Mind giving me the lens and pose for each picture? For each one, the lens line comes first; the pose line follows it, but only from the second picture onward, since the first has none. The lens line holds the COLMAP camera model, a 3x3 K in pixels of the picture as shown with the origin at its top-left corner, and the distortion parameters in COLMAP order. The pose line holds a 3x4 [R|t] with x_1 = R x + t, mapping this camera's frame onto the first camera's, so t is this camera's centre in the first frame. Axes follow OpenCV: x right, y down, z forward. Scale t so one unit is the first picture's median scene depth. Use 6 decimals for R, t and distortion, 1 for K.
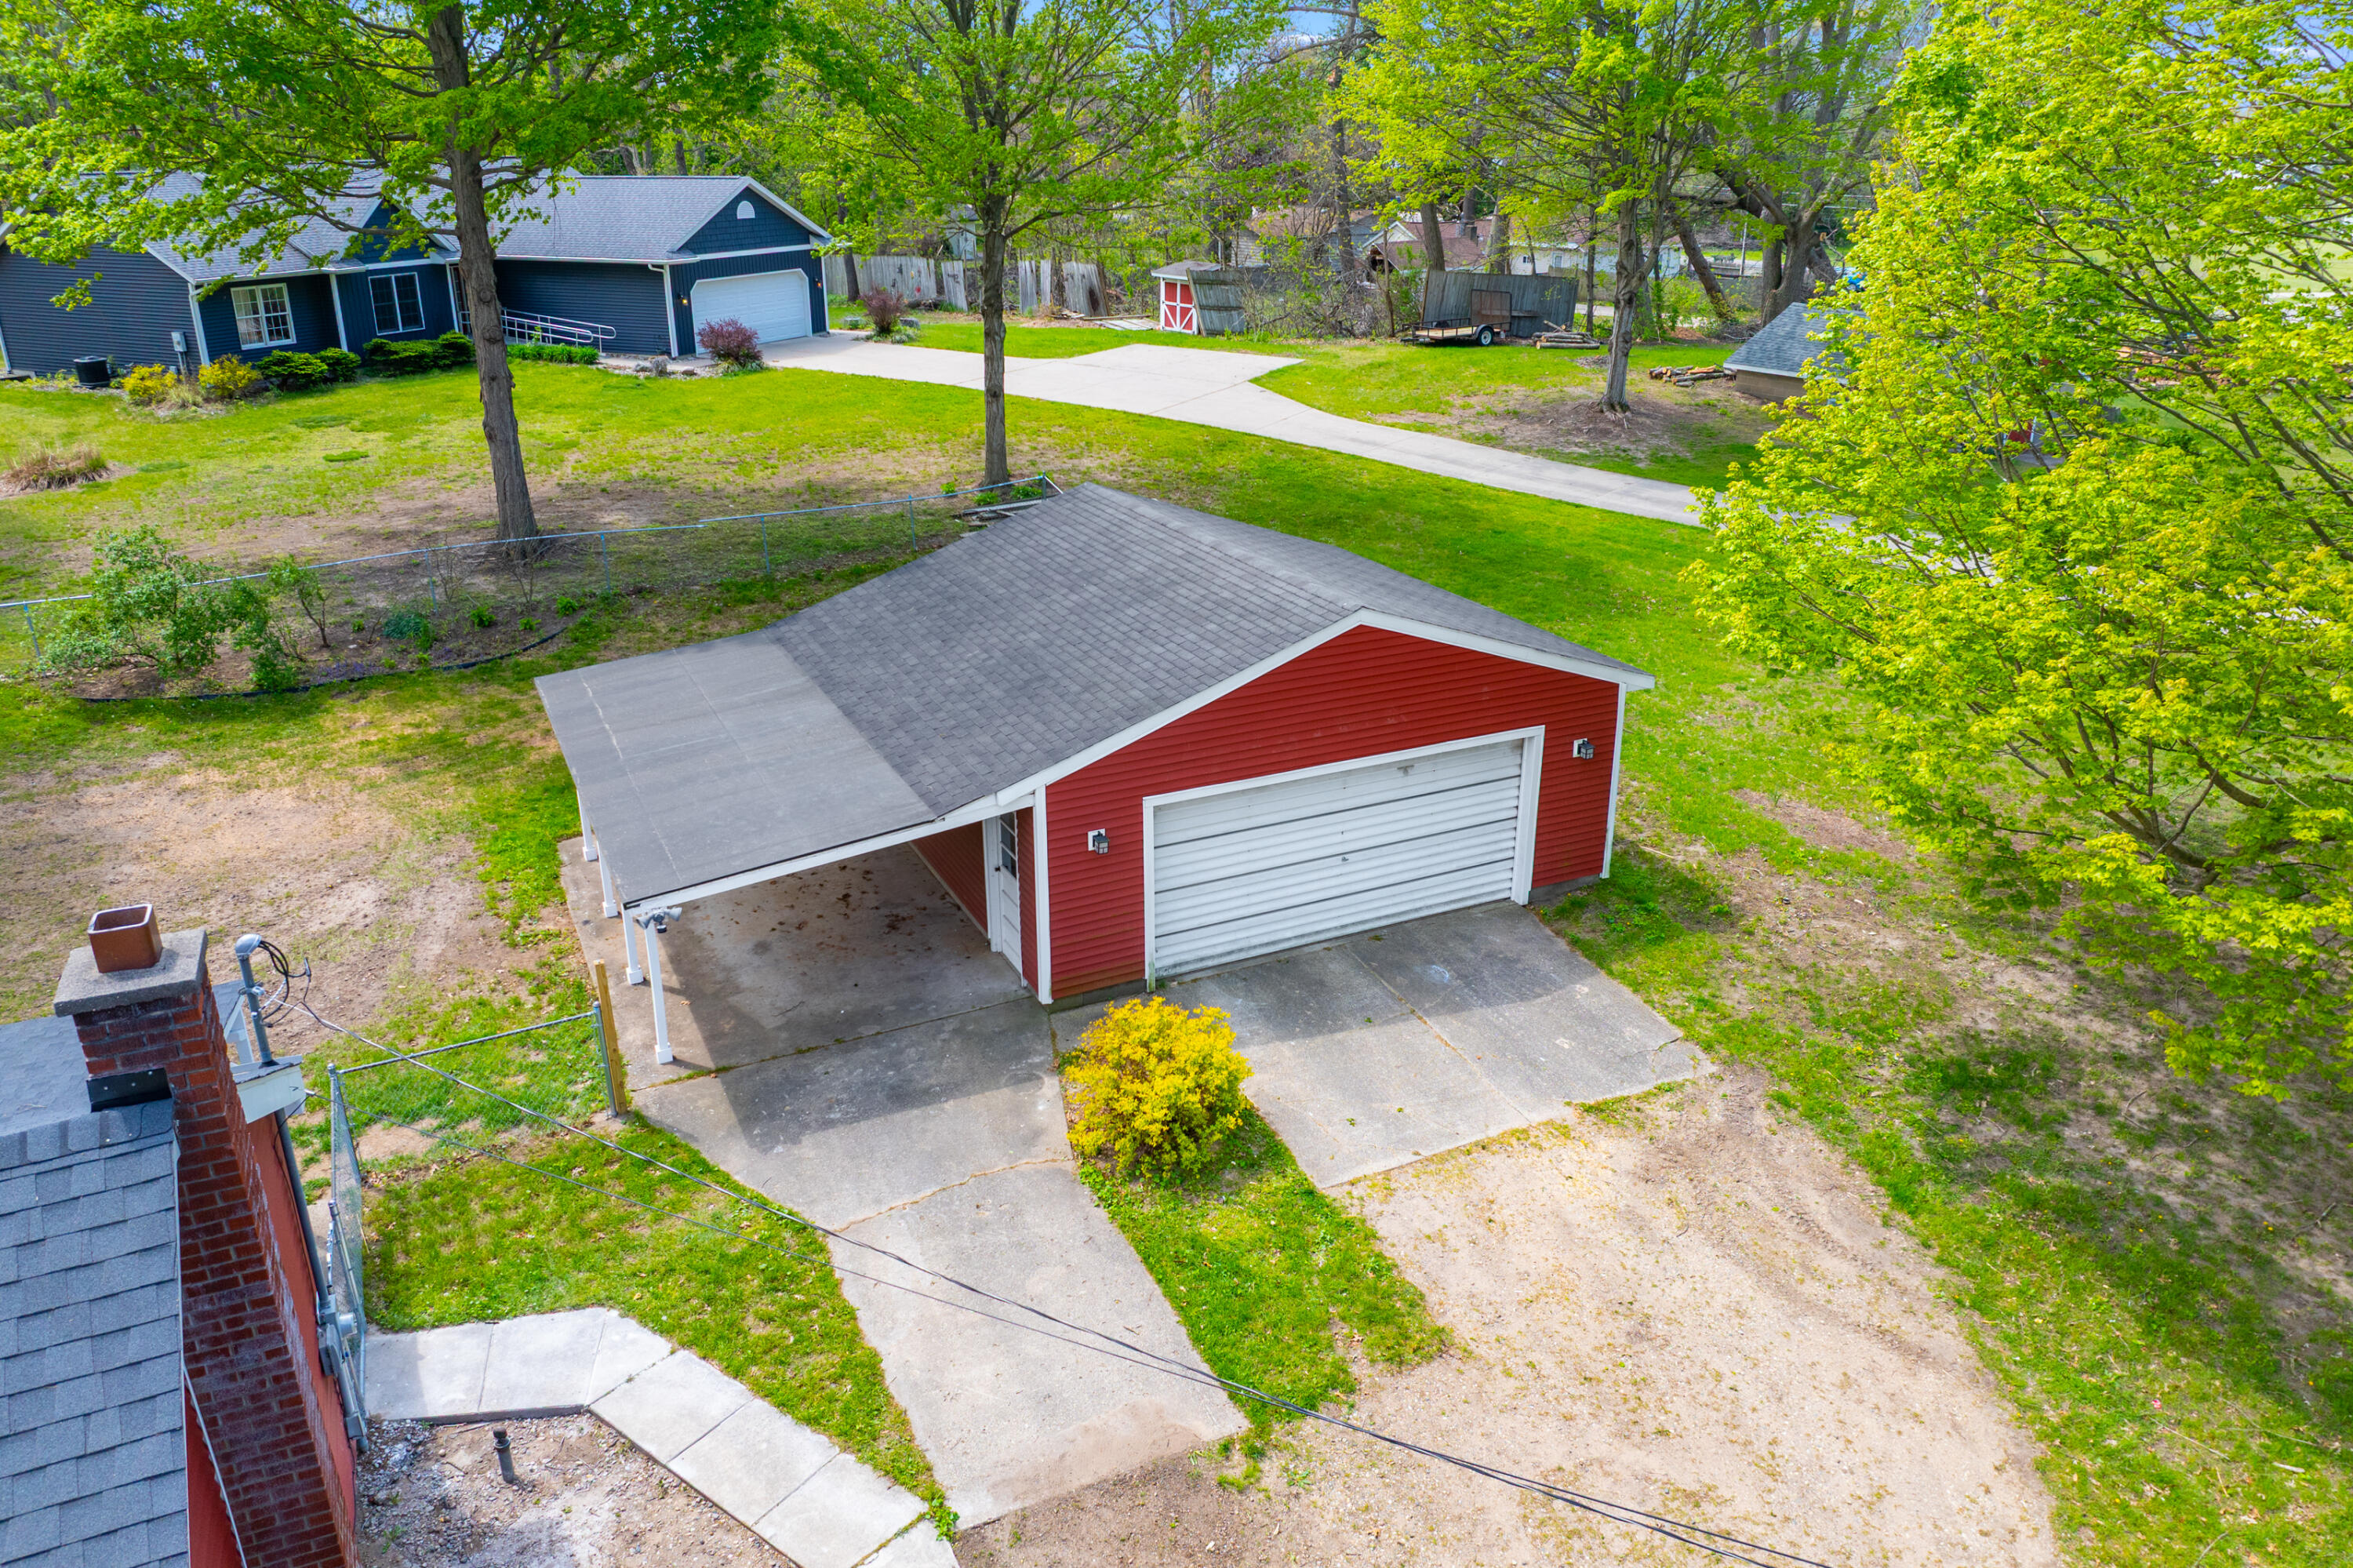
lens RADIAL K [[1661.5, 0, 1164.7], [0, 1661.5, 781.4], [0, 0, 1]] dist [-0.051850, 0.023551]
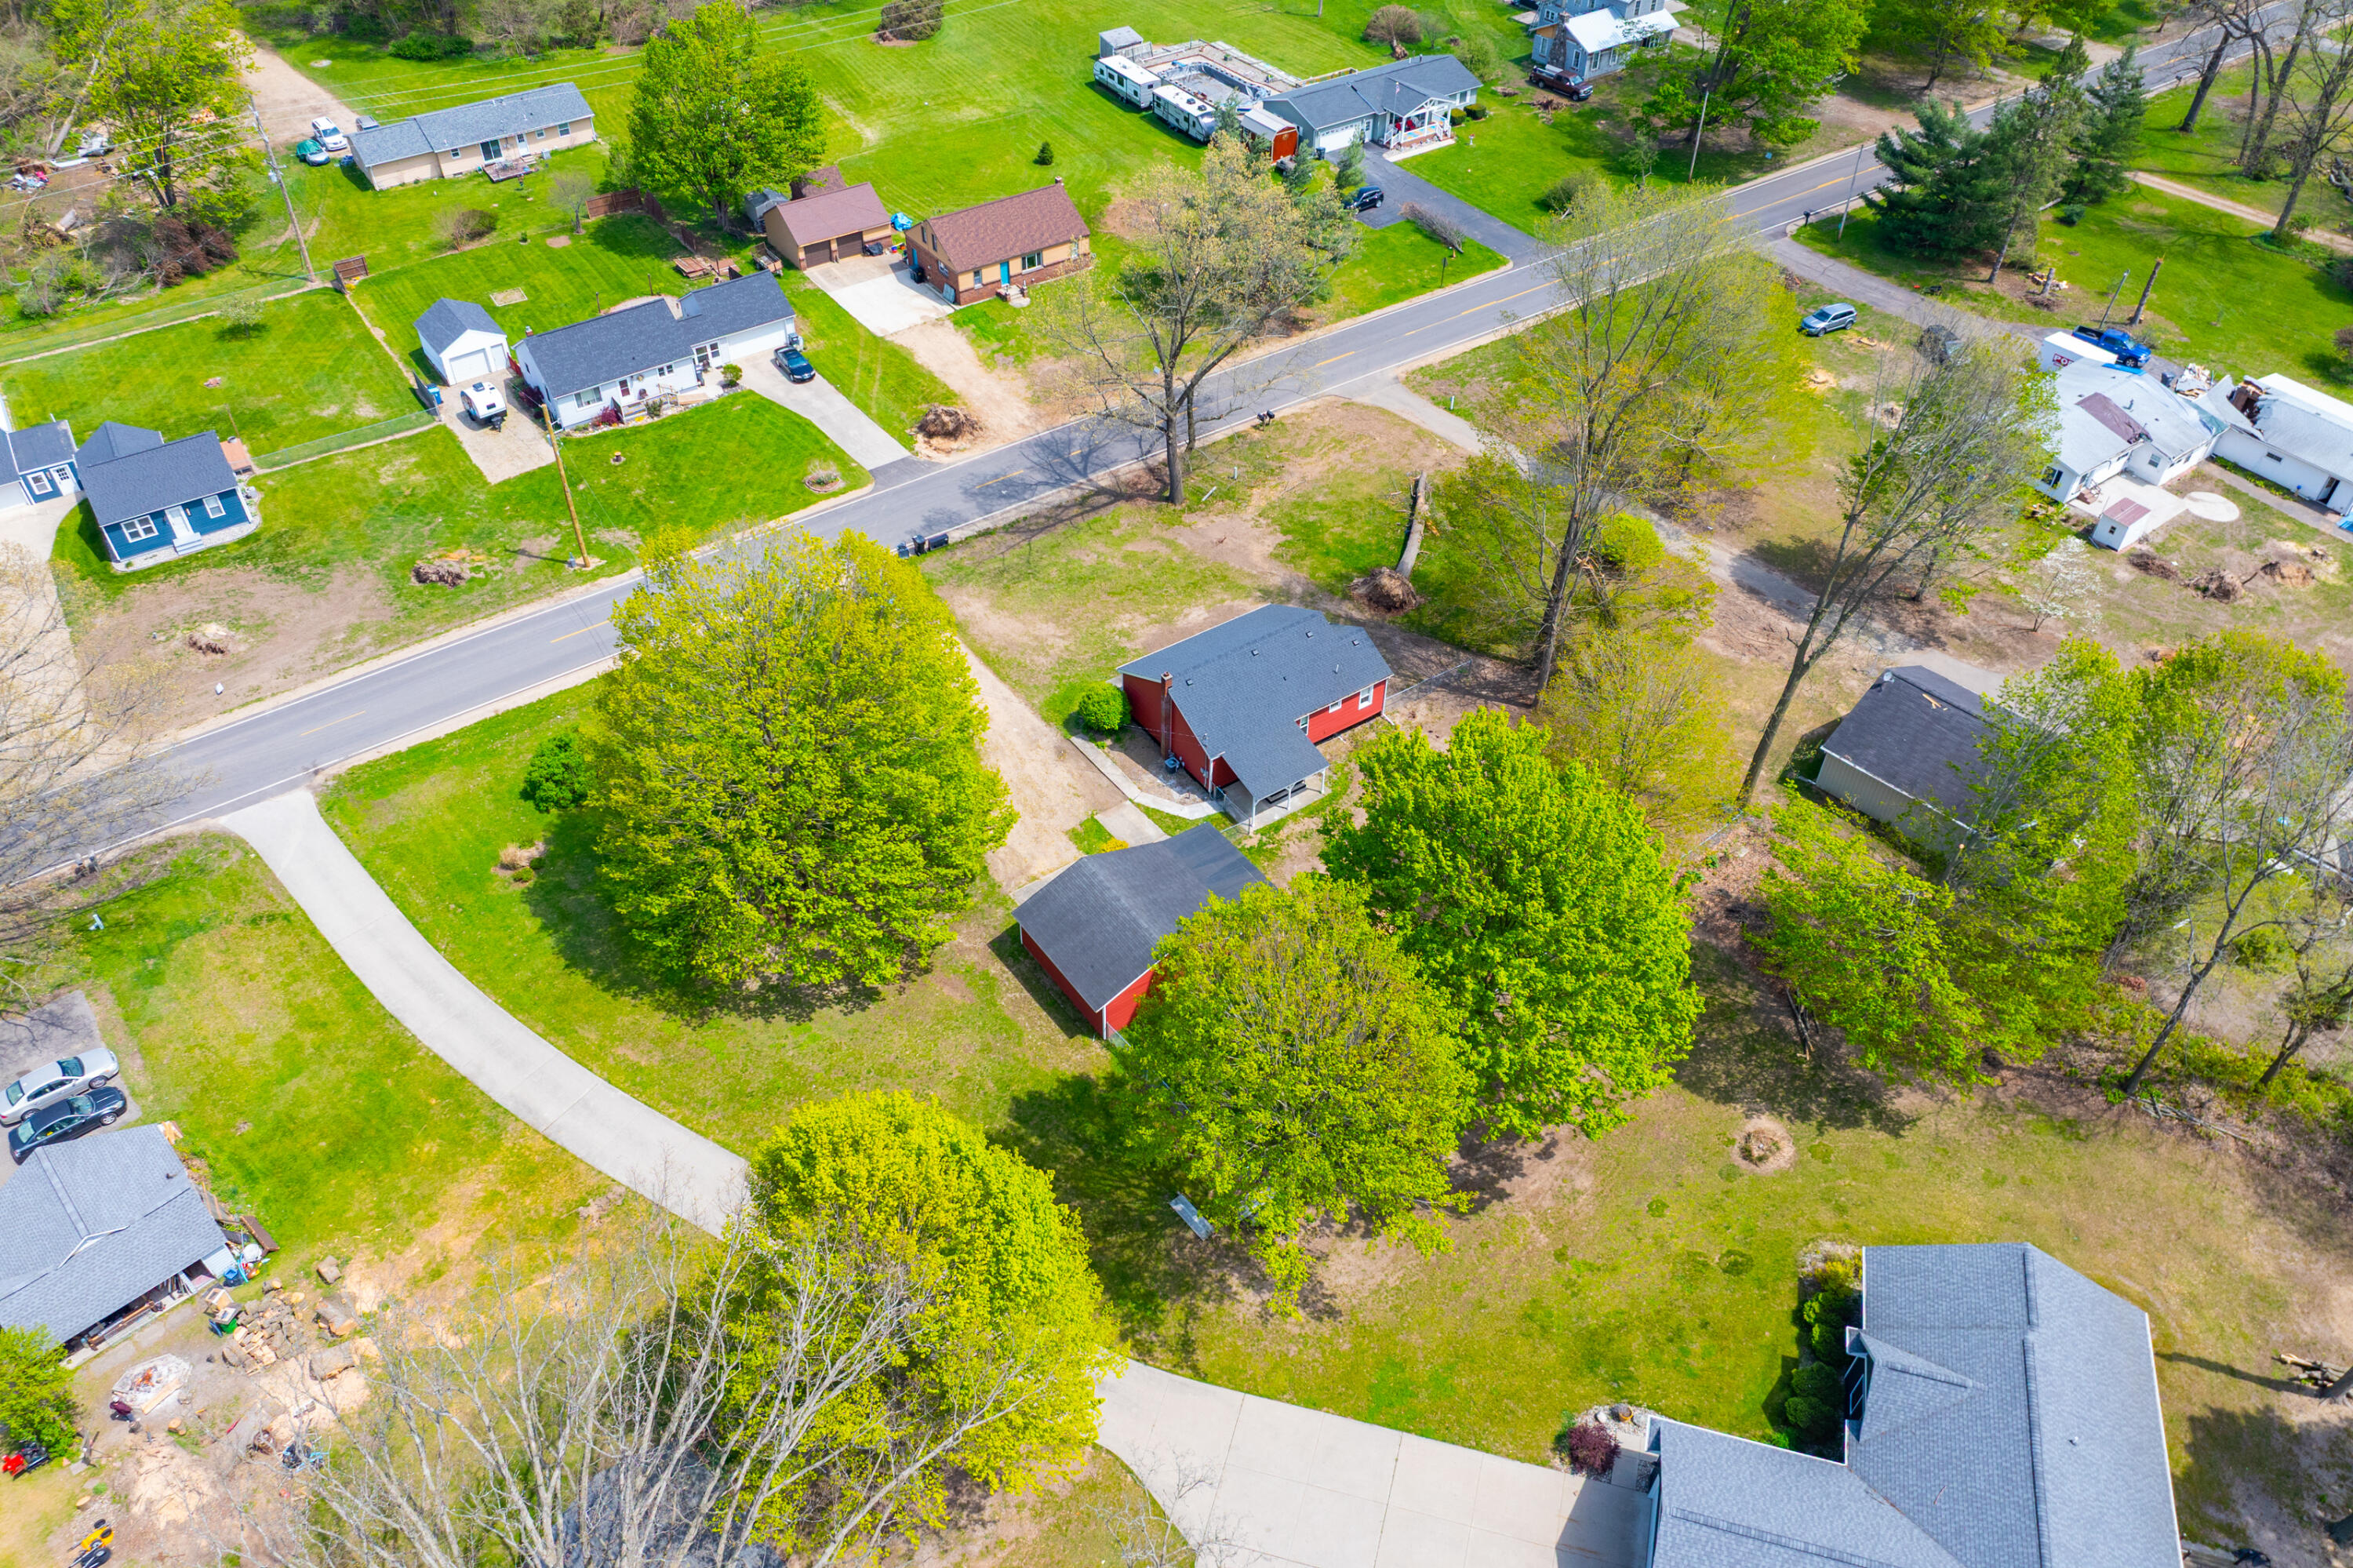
lens RADIAL K [[1661.5, 0, 1173.3], [0, 1661.5, 787.0], [0, 0, 1]] dist [-0.051850, 0.023551]
pose [[-0.985922, 0.107343, -0.128197, 0.304857], [-0.070453, 0.428624, 0.900732, -3.034822], [0.151636, 0.897084, -0.415027, 1.921543]]
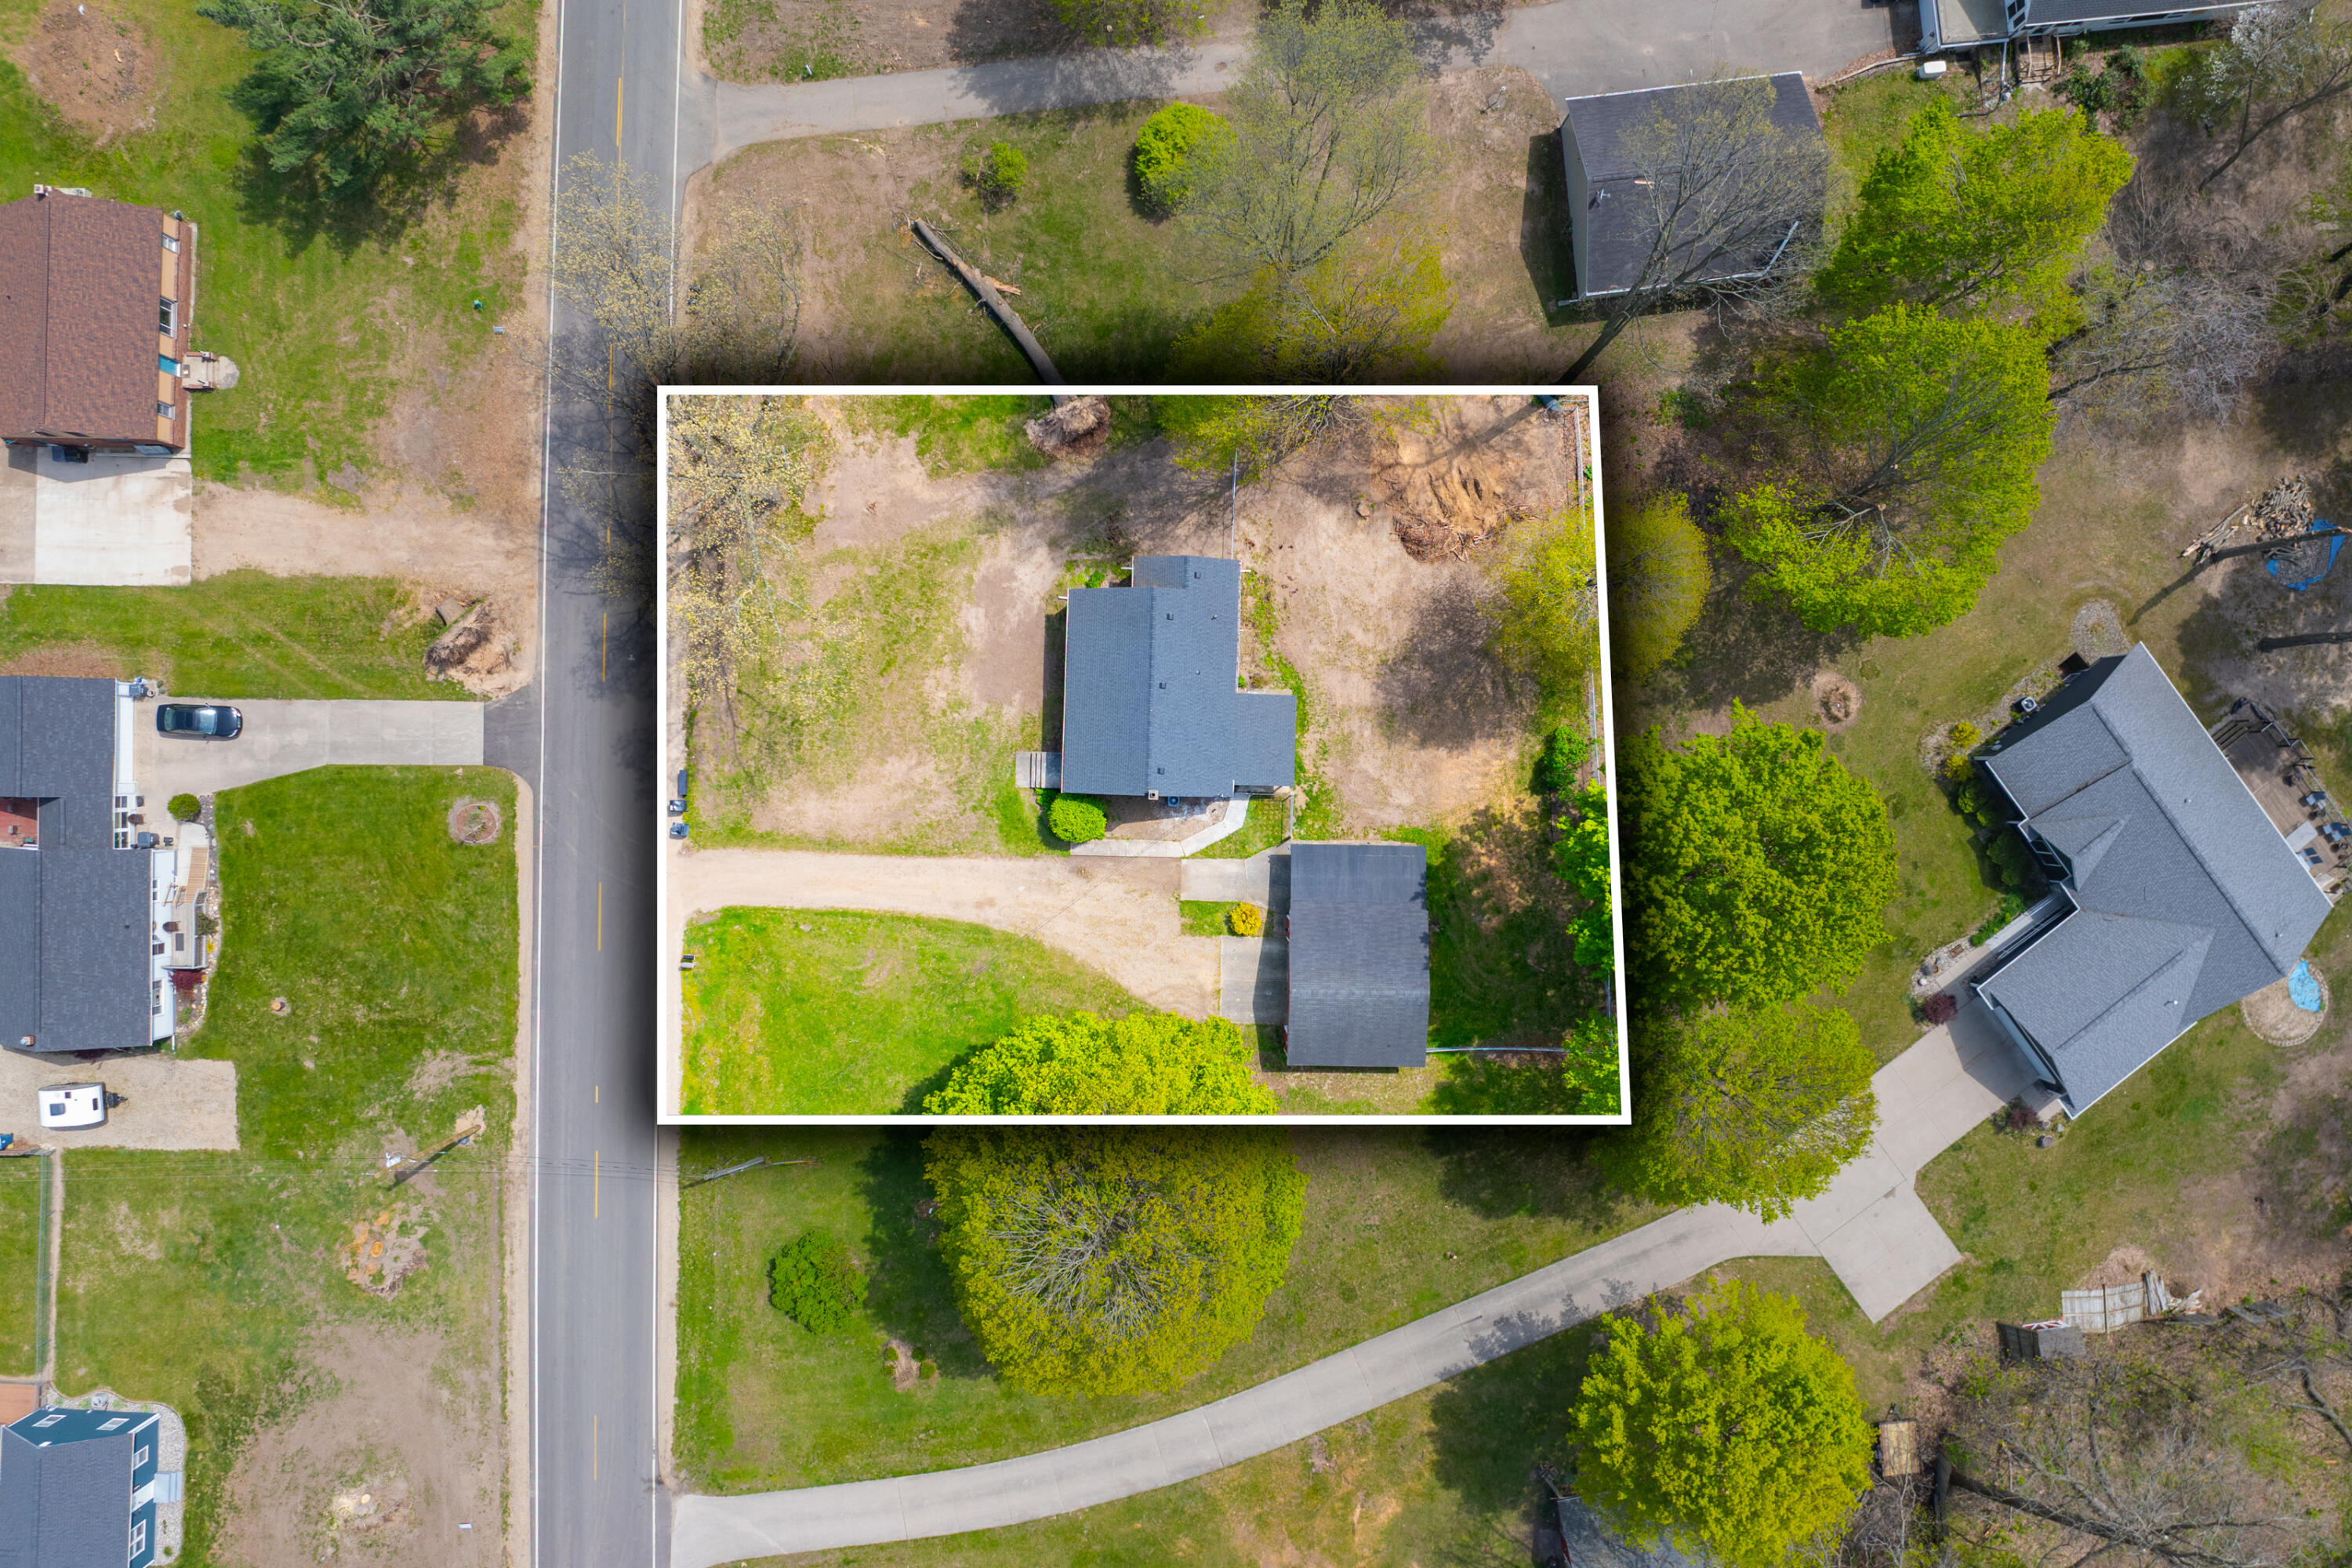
lens RADIAL K [[1660.7, 0, 1165.5], [0, 1660.7, 783.2], [0, 0, 1]] dist [-0.051850, 0.023551]
pose [[-0.449974, 0.893035, 0.003557, -0.200730], [-0.336050, -0.173014, 0.925817, -3.117406], [0.827402, 0.415398, 0.377956, -1.022138]]
